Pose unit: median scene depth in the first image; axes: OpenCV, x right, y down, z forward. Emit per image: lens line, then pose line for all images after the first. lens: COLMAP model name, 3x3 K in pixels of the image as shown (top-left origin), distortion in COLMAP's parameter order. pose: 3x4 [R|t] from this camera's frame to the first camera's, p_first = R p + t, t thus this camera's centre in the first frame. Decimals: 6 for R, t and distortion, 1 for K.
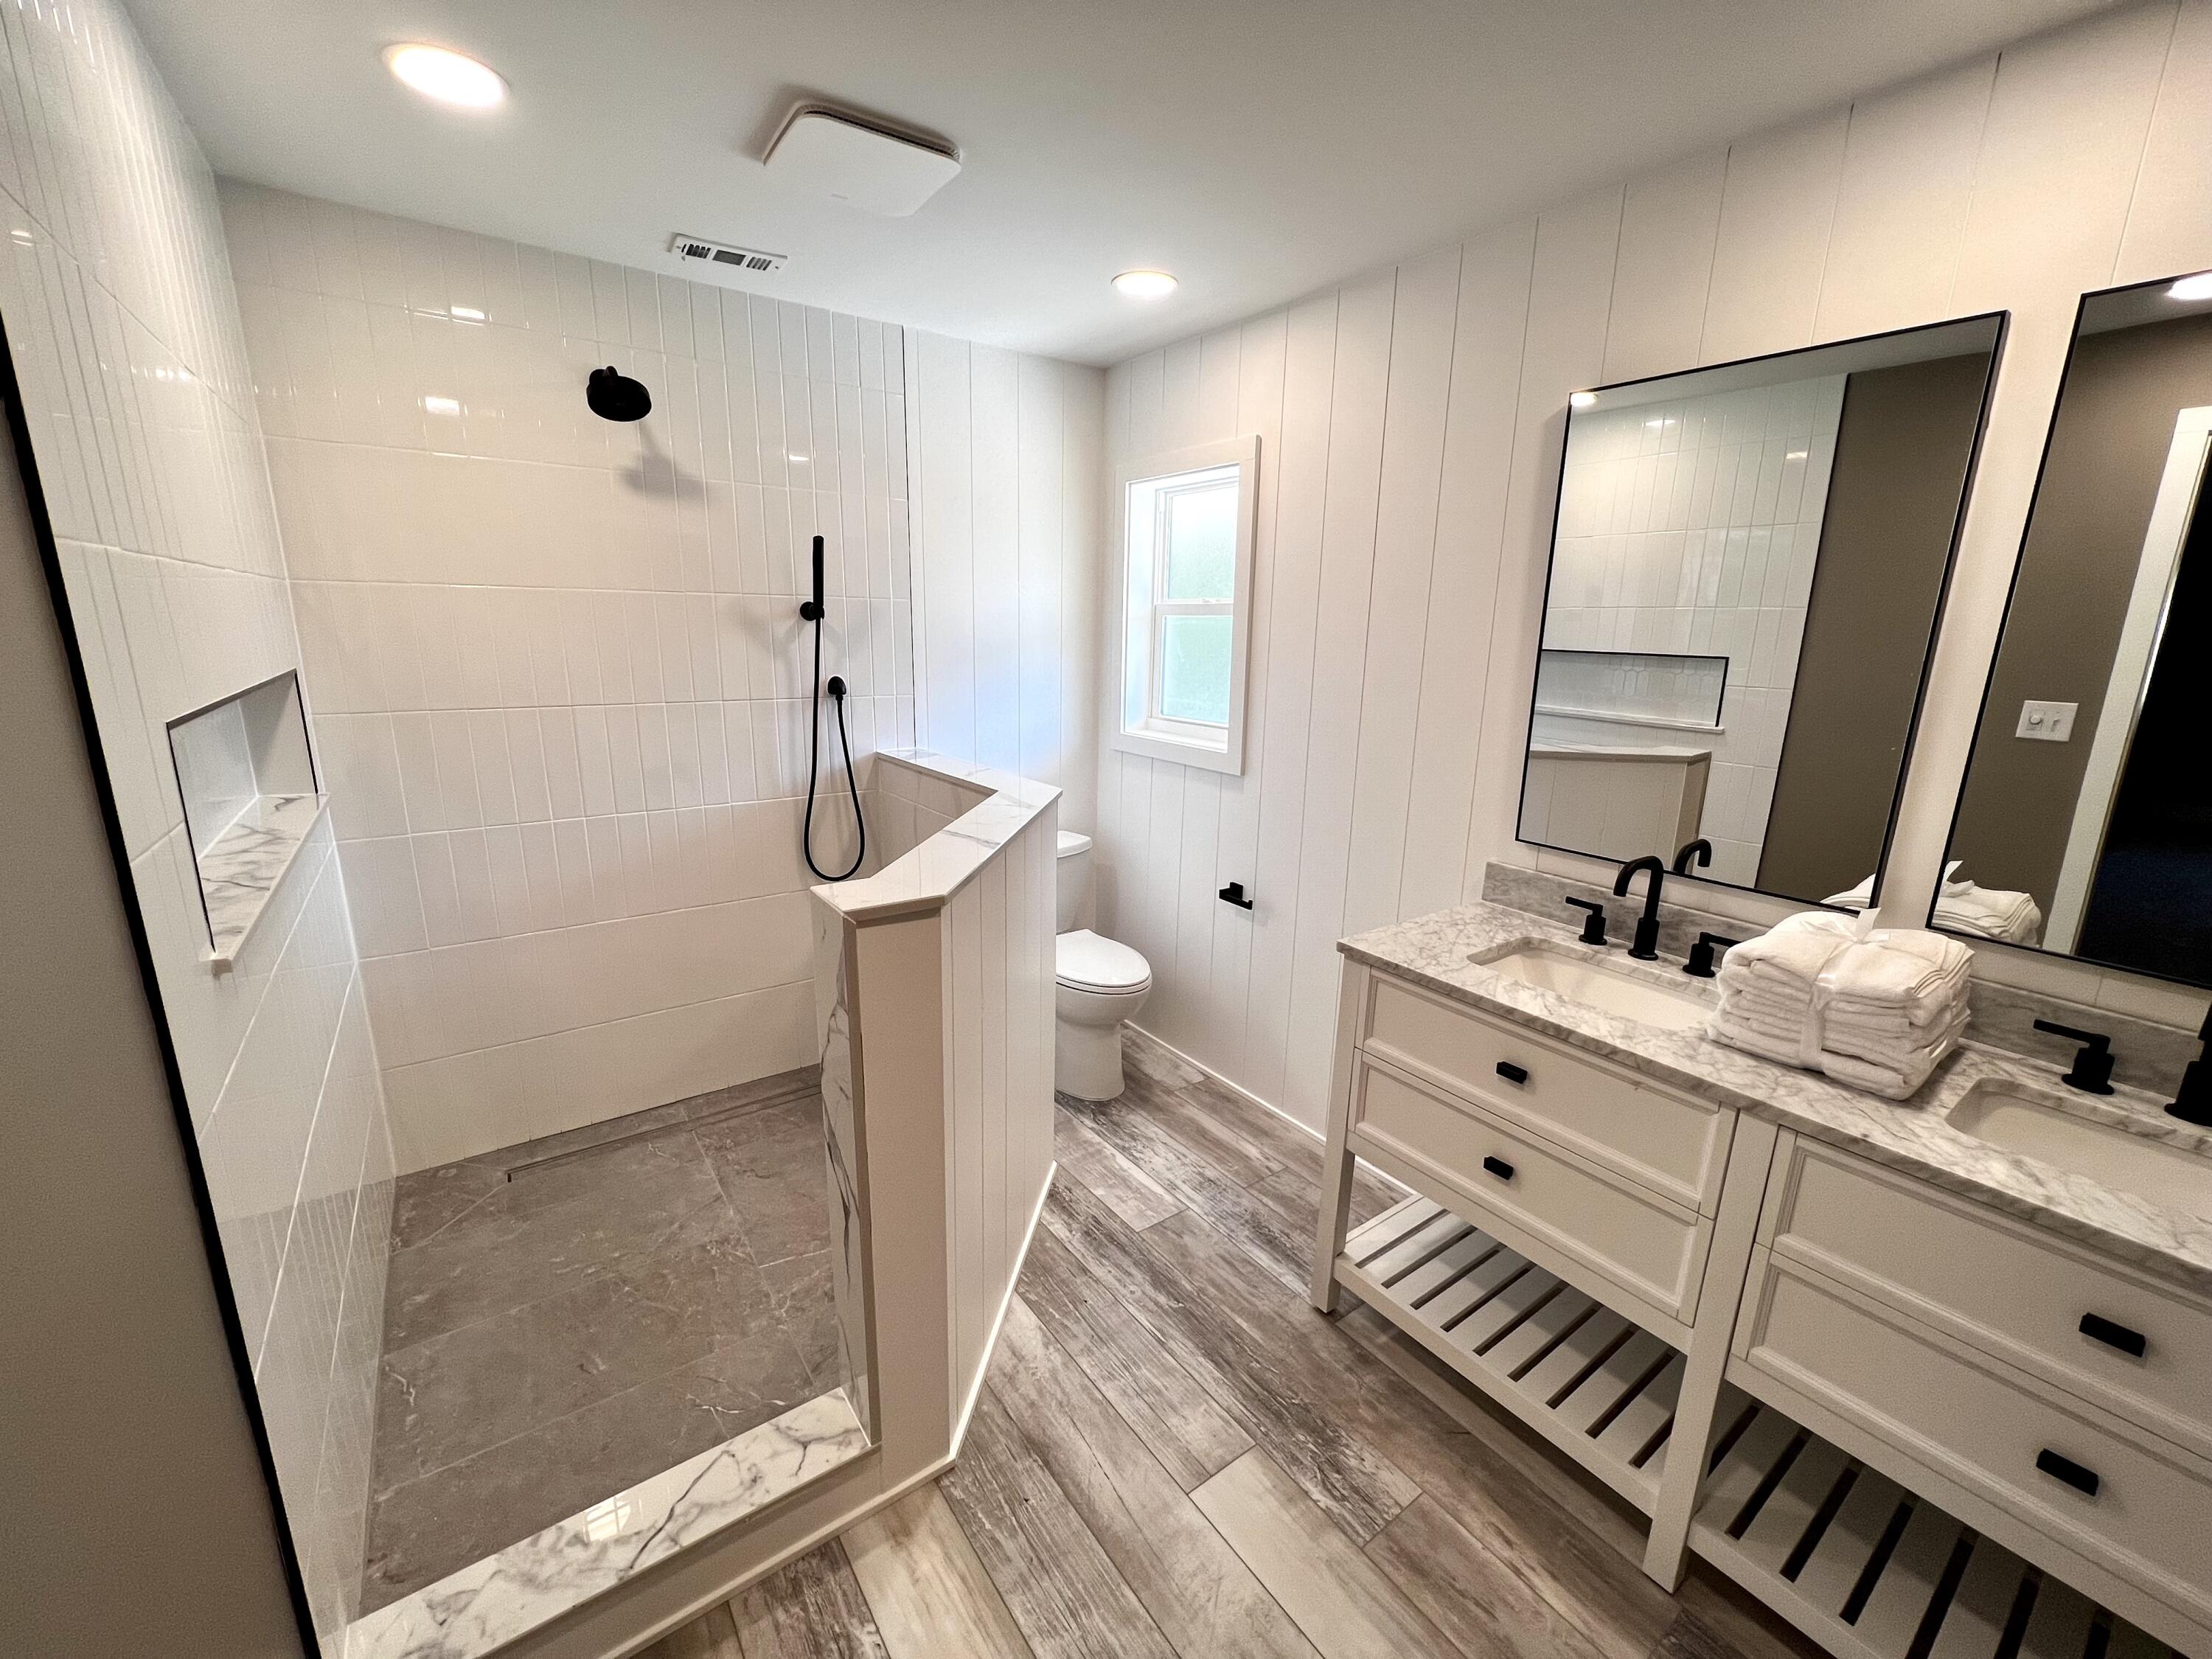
lens RADIAL K [[891.7, 0, 1101.8], [0, 891.7, 829.3], [0, 0, 1]] dist [-0.001736, 0.000101]
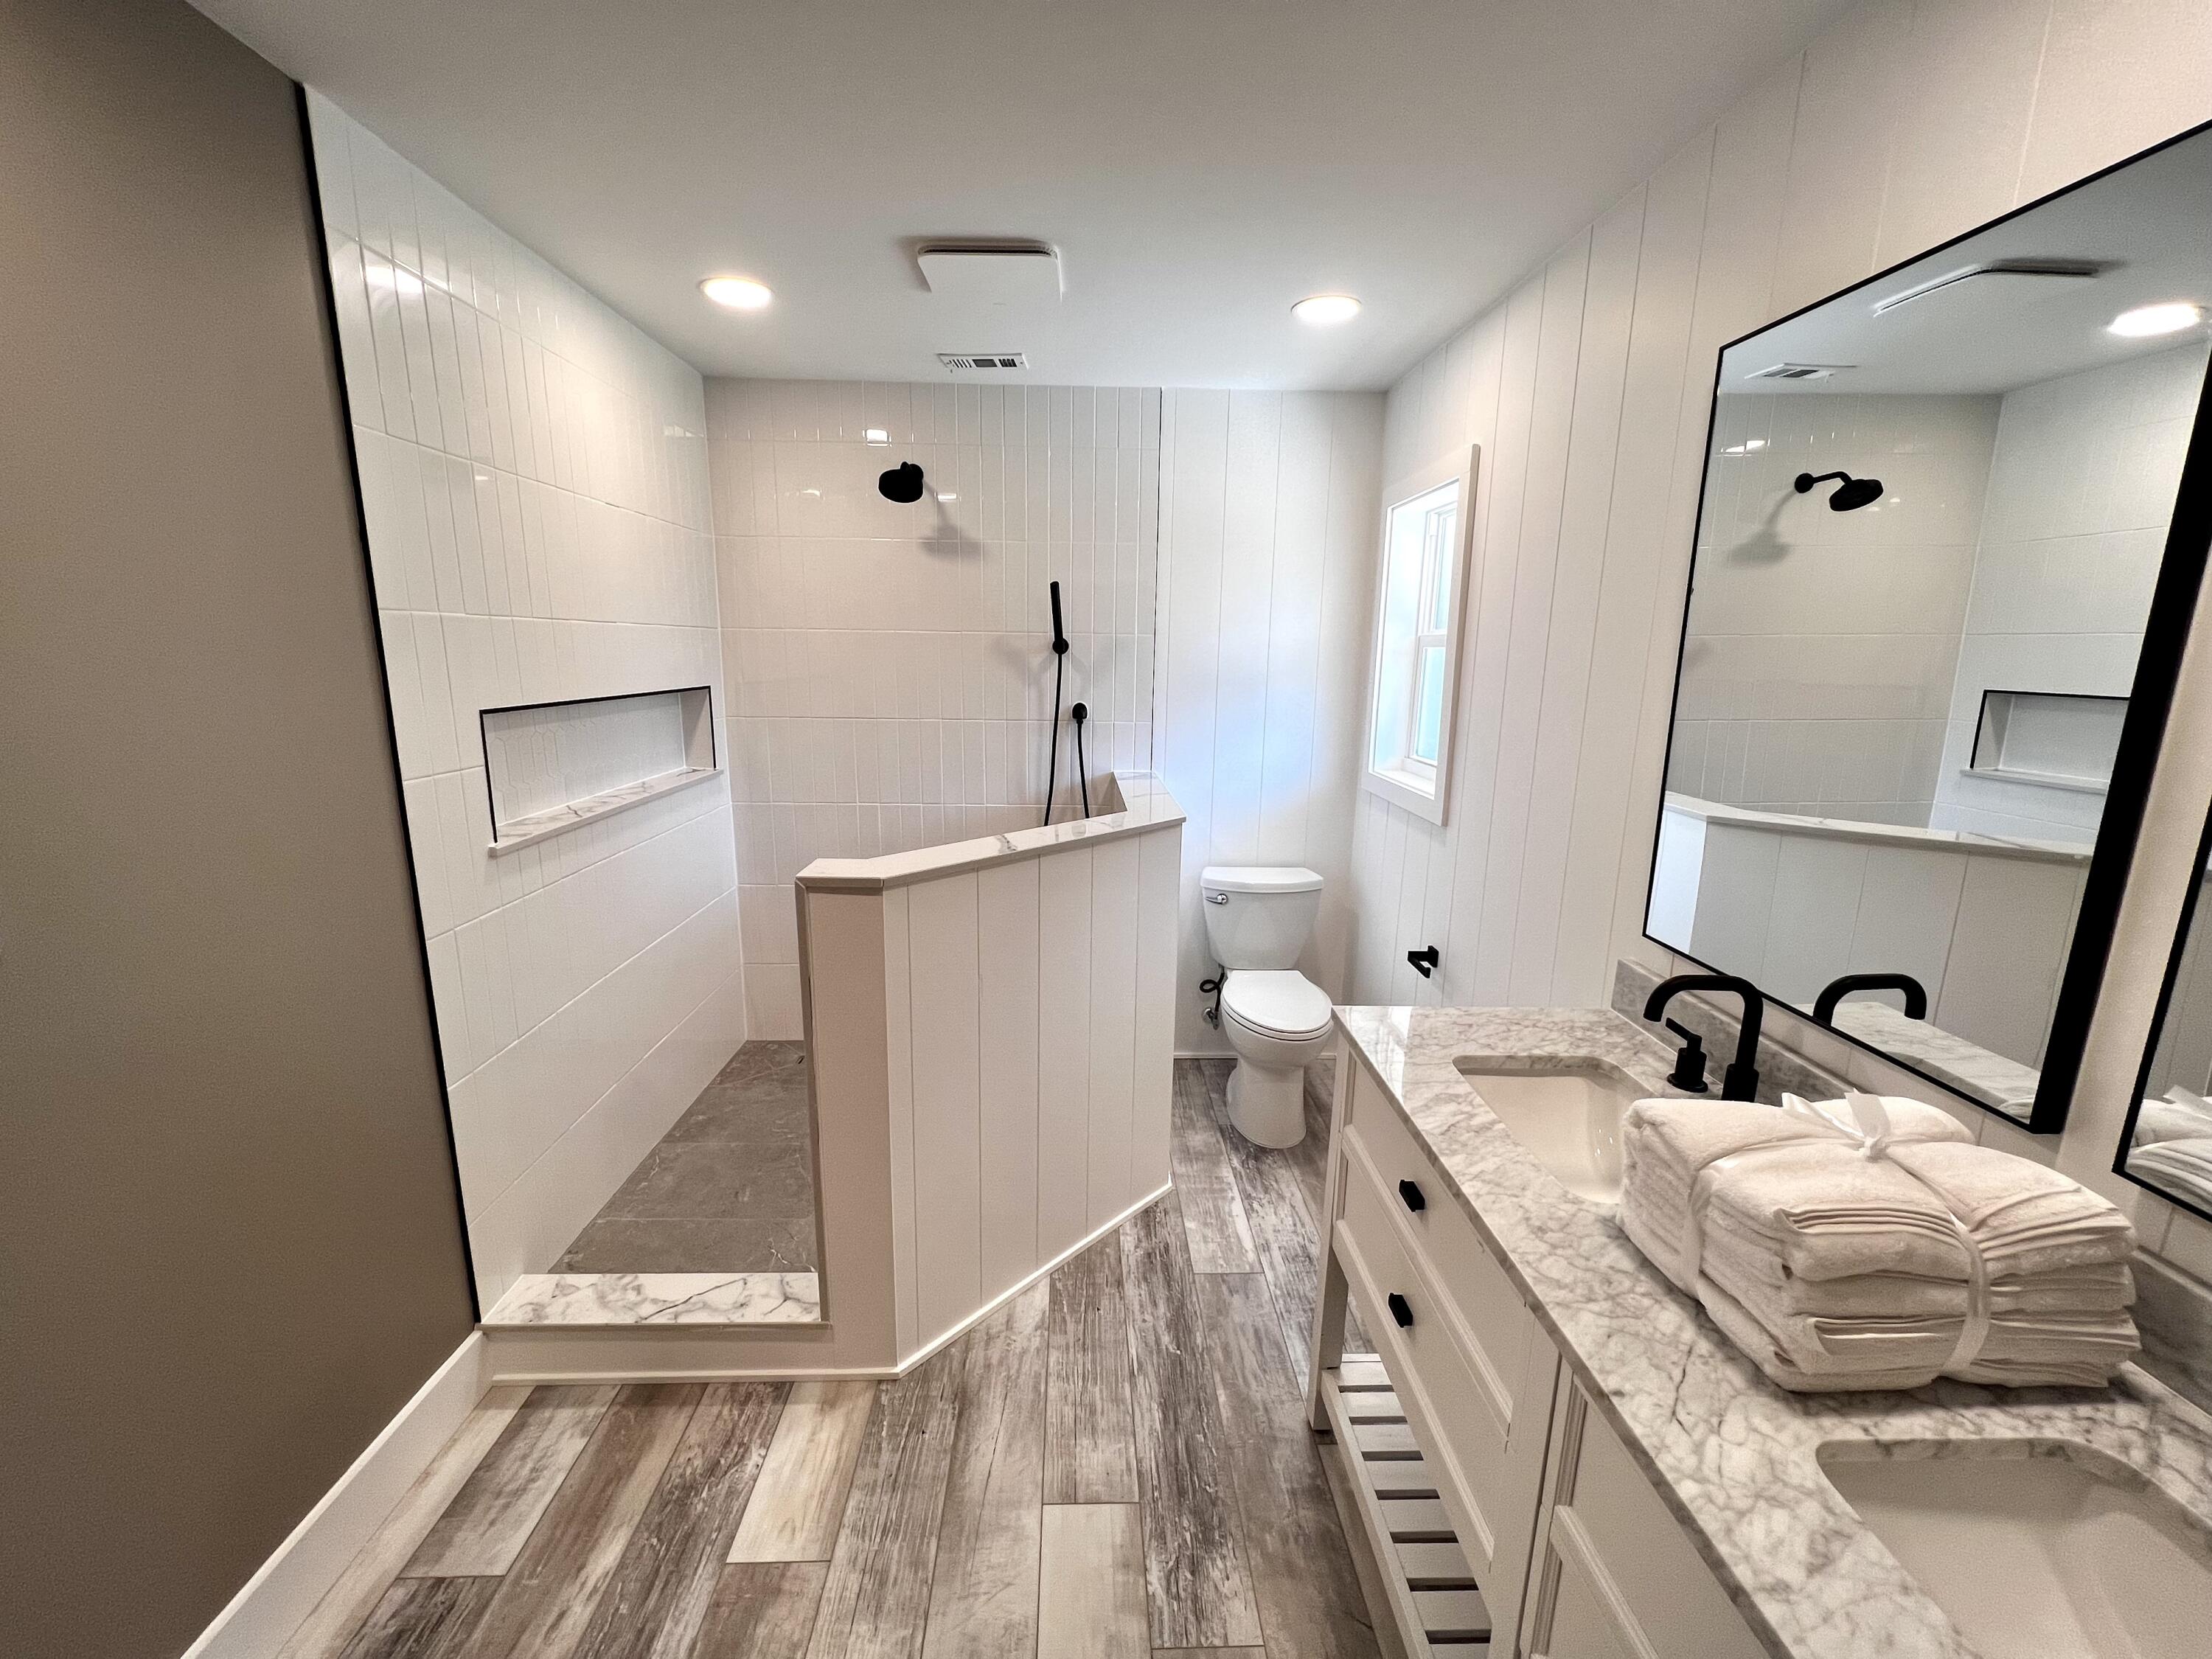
lens RADIAL K [[891.7, 0, 1101.8], [0, 891.7, 829.3], [0, 0, 1]] dist [-0.001736, 0.000101]
pose [[0.826889, 0.104488, -0.552572, 0.564732], [-0.125762, 0.992060, -0.000602, -0.021900], [0.548122, 0.069990, 0.833465, 0.122177]]
